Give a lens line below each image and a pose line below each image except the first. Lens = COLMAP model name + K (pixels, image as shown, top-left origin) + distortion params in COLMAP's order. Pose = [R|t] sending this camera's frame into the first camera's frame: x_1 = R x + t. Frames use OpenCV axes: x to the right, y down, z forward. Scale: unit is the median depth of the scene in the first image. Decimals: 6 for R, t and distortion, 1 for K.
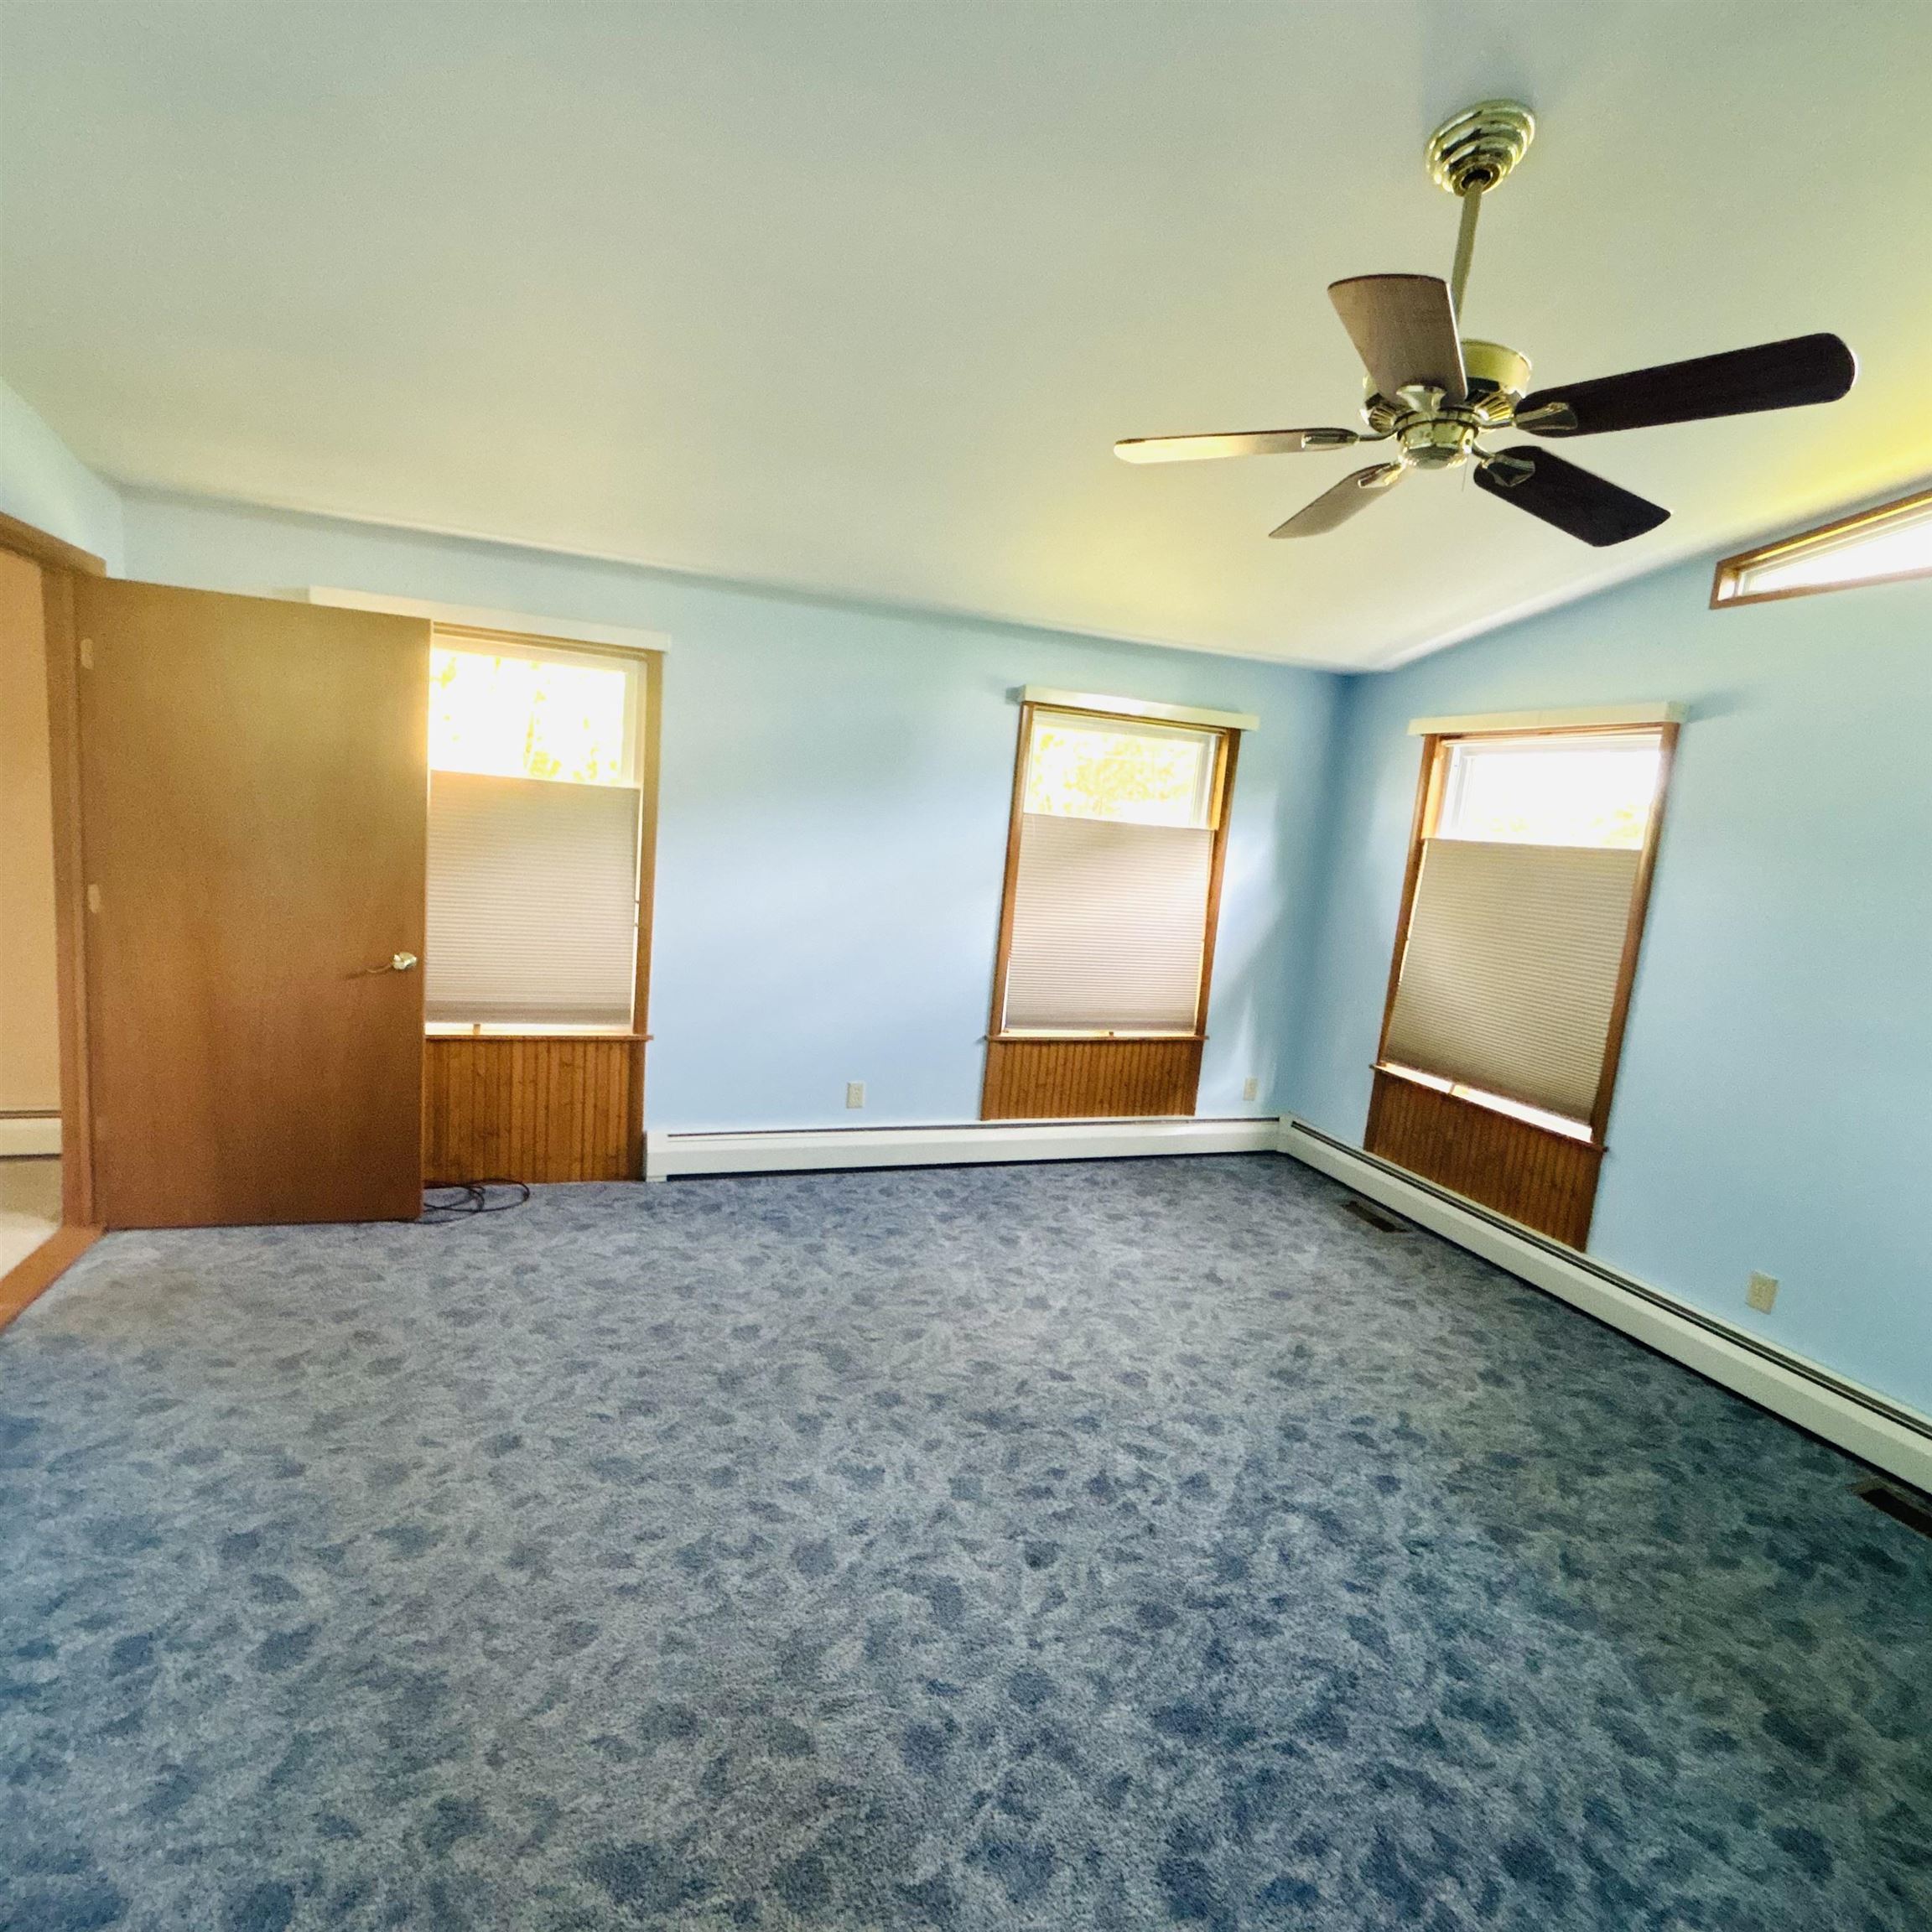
lens RADIAL K [[1043.0, 0, 957.4], [0, 1043.0, 970.9], [0, 0, 1]] dist [-0.002174, 0.004251]
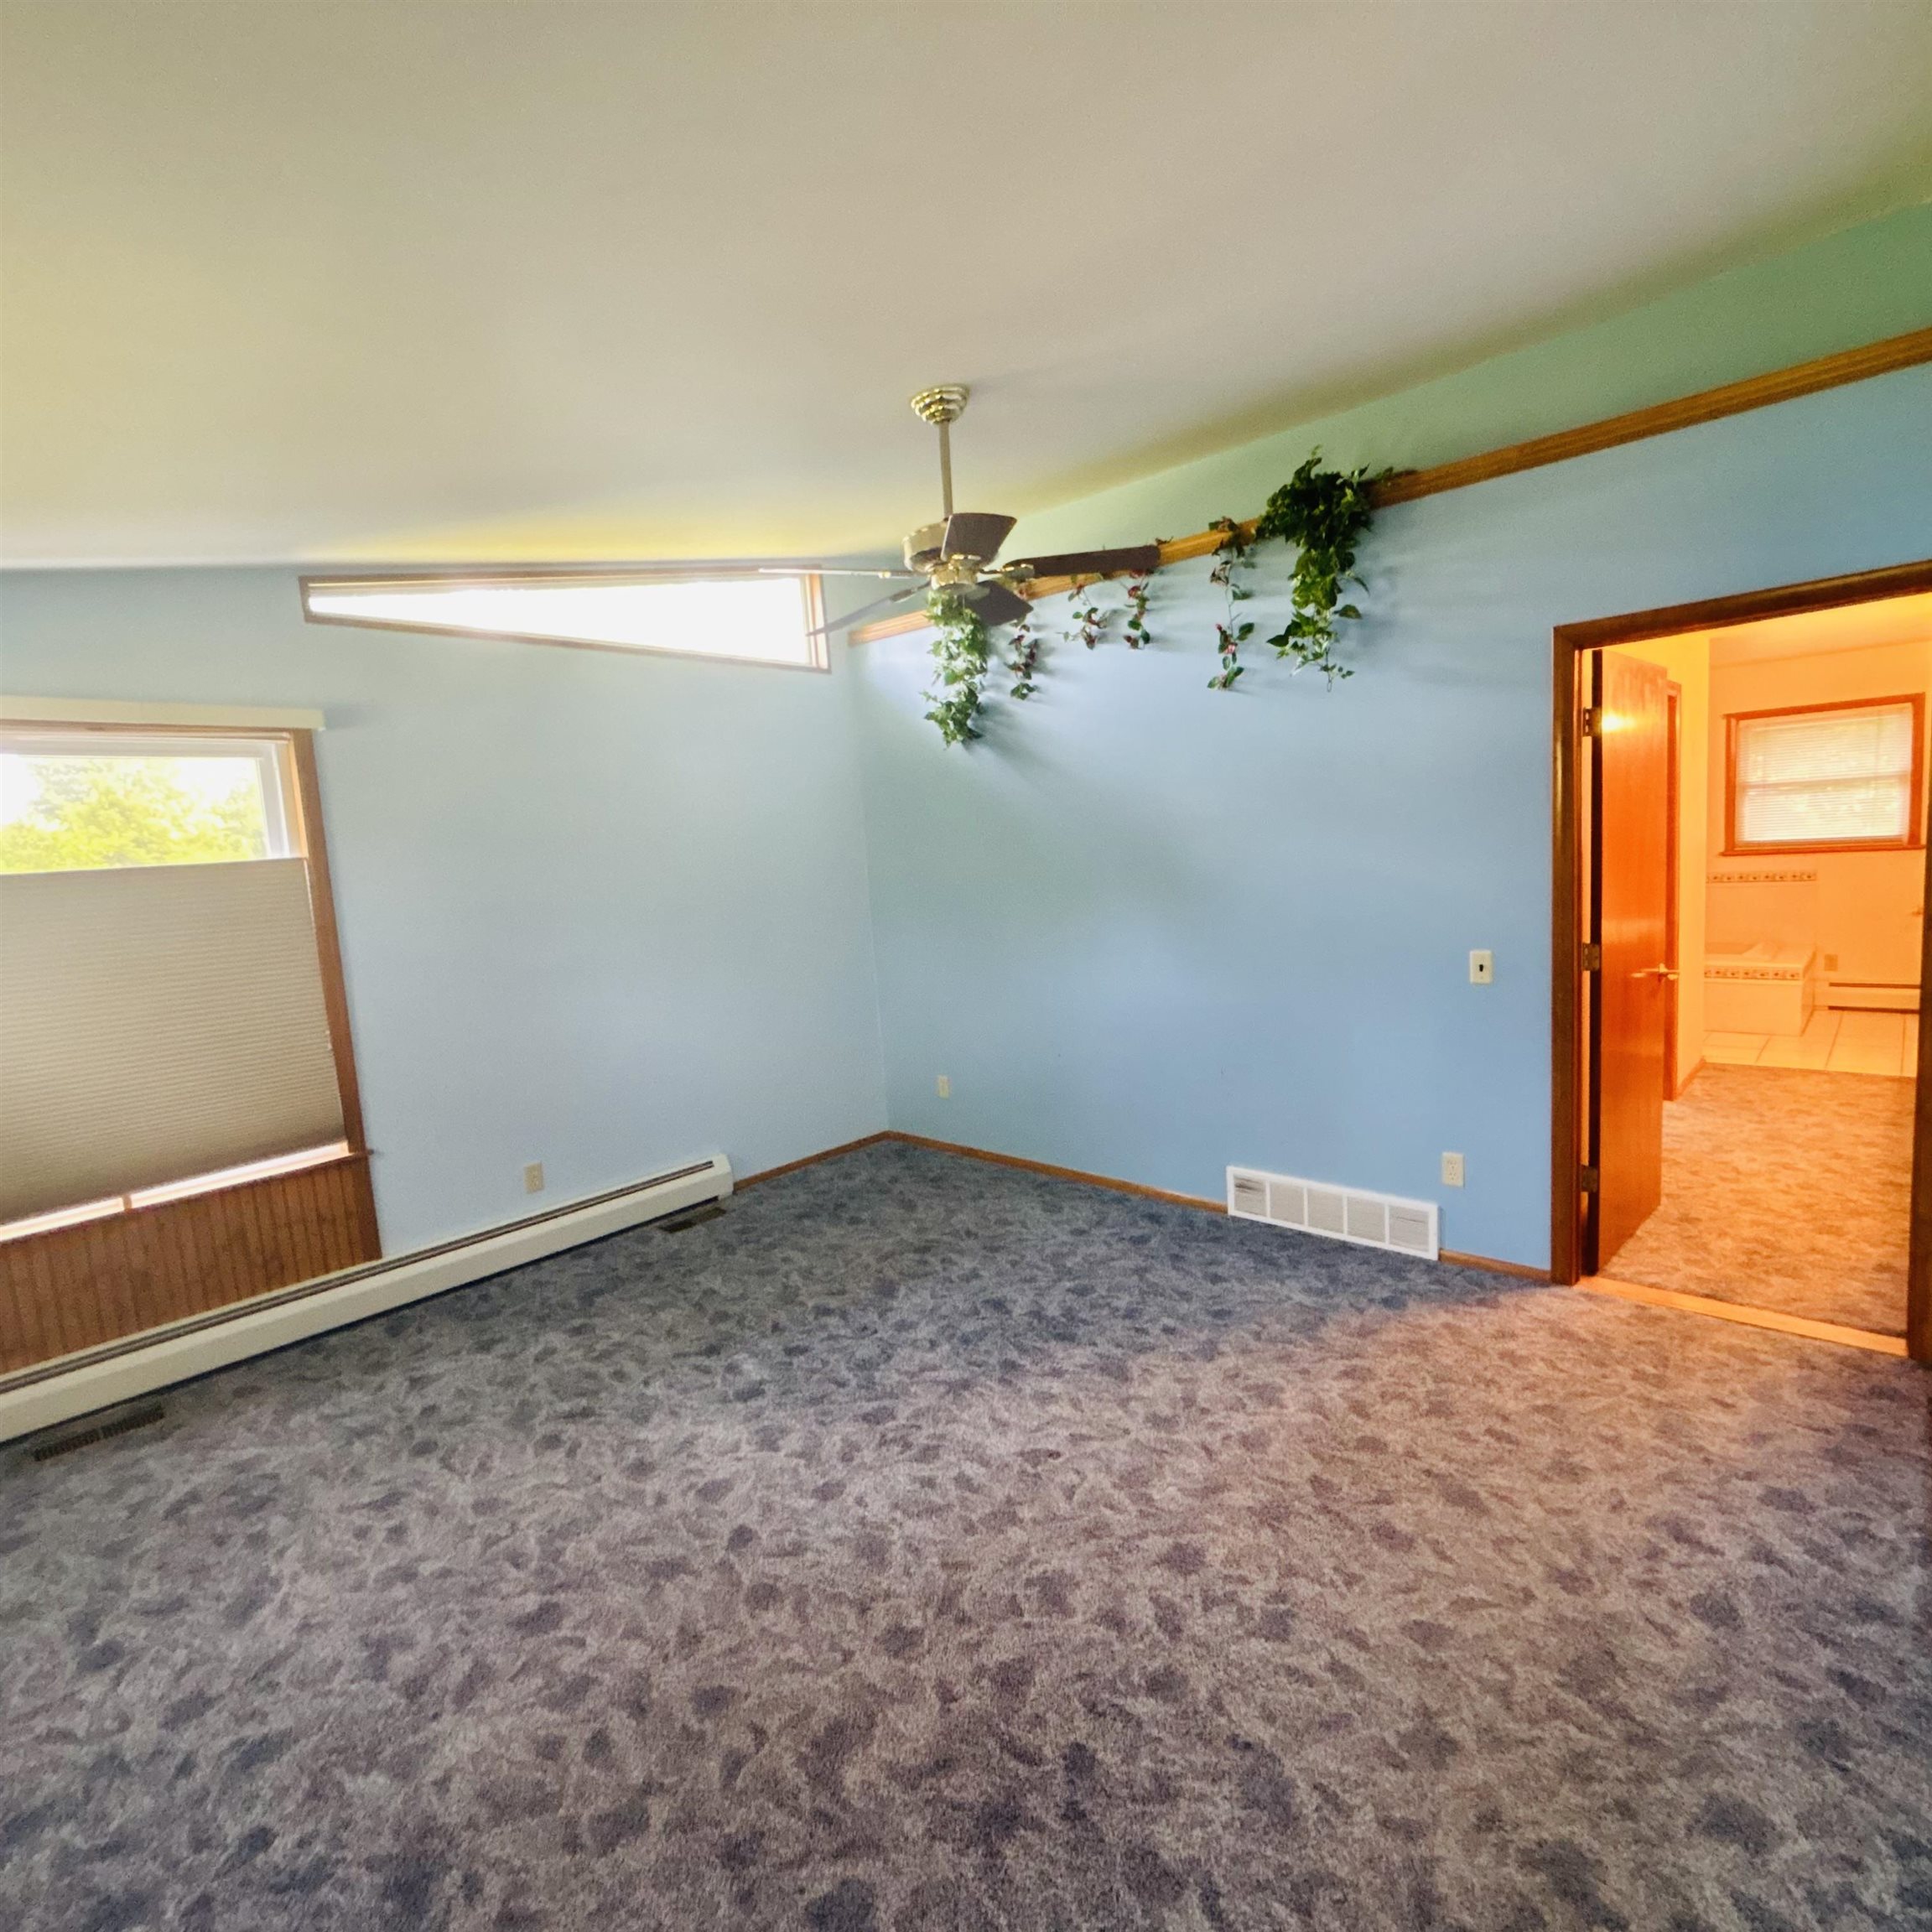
lens RADIAL K [[1043.0, 0, 967.0], [0, 1043.0, 962.9], [0, 0, 1]] dist [-0.002174, 0.004251]
pose [[-0.470646, -0.157539, 0.868144, -0.581108], [0.157778, 0.953044, 0.258482, -0.201791], [-0.868100, 0.258628, -0.423690, 1.023337]]
